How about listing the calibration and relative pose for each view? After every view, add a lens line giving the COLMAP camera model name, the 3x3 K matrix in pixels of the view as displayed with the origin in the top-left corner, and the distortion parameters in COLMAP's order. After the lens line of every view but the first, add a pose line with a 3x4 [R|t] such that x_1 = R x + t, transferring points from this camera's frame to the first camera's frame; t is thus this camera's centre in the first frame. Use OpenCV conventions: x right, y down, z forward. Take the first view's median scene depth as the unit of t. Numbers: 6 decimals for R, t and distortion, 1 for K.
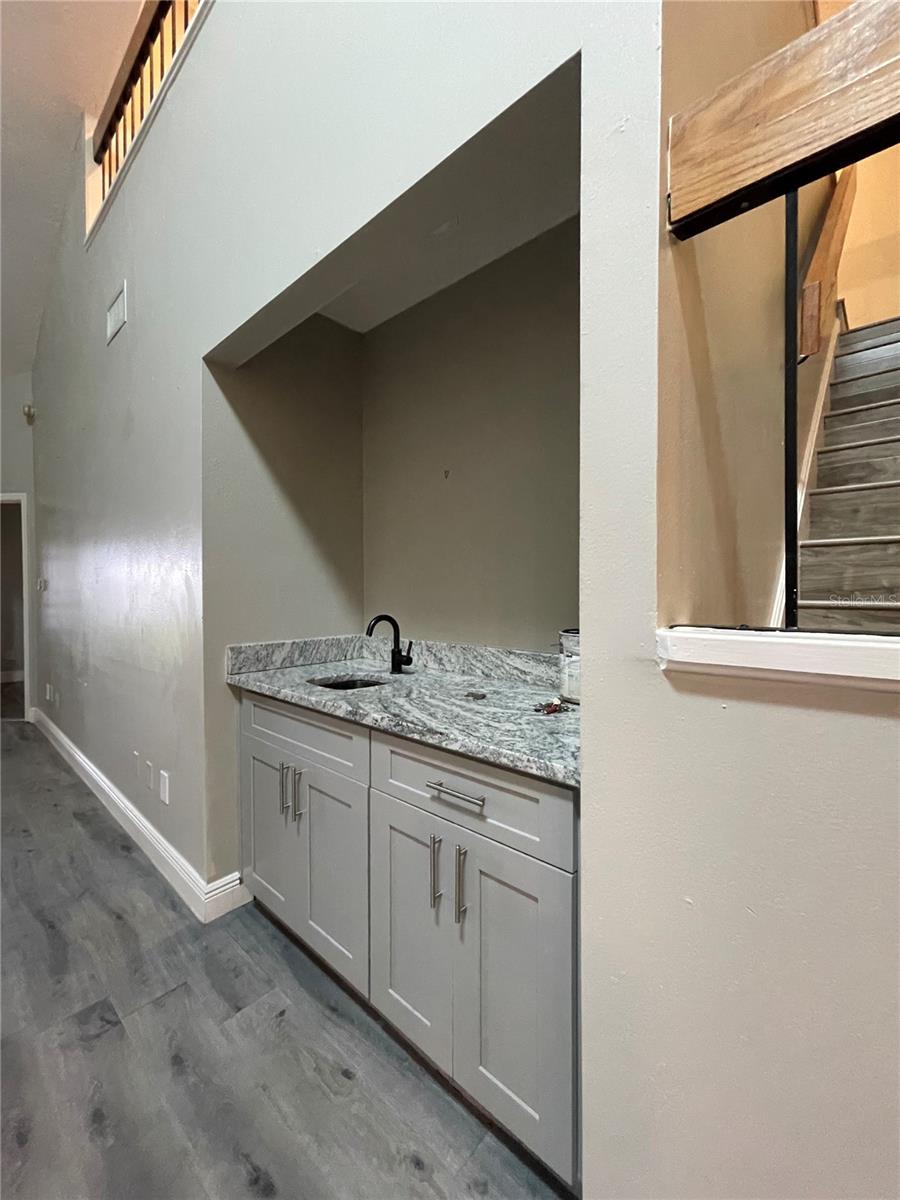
lens RADIAL K [[482.0, 0, 452.5], [0, 482.0, 594.0], [0, 0, 1]] dist [0.000546, -0.000062]
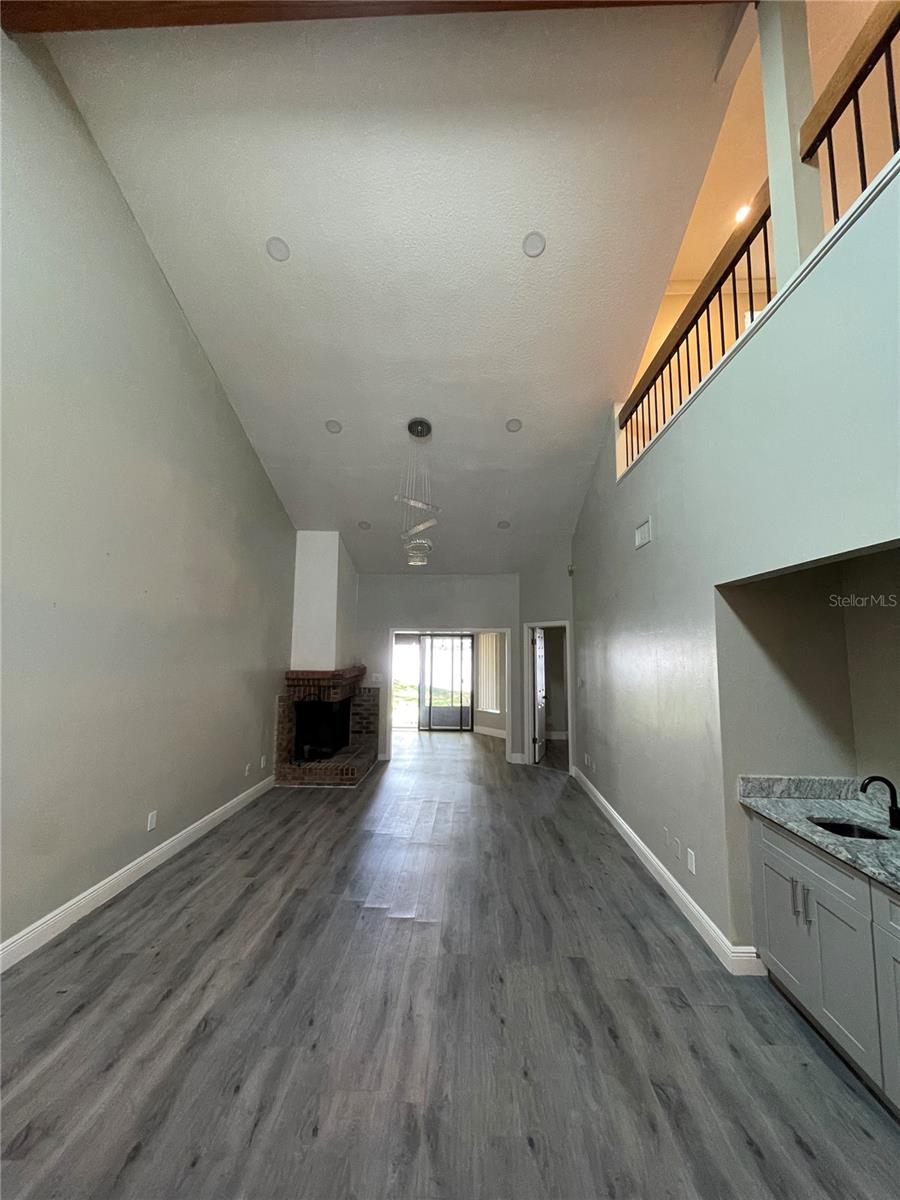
lens RADIAL K [[483.9, 0, 456.3], [0, 483.9, 594.4], [0, 0, 1]] dist [-0.000567, 0.000315]
pose [[0.649165, -0.077028, -0.756738, 0.167121], [-0.018510, 0.992965, -0.116952, -0.328573], [0.760423, 0.089928, 0.643172, -0.839968]]
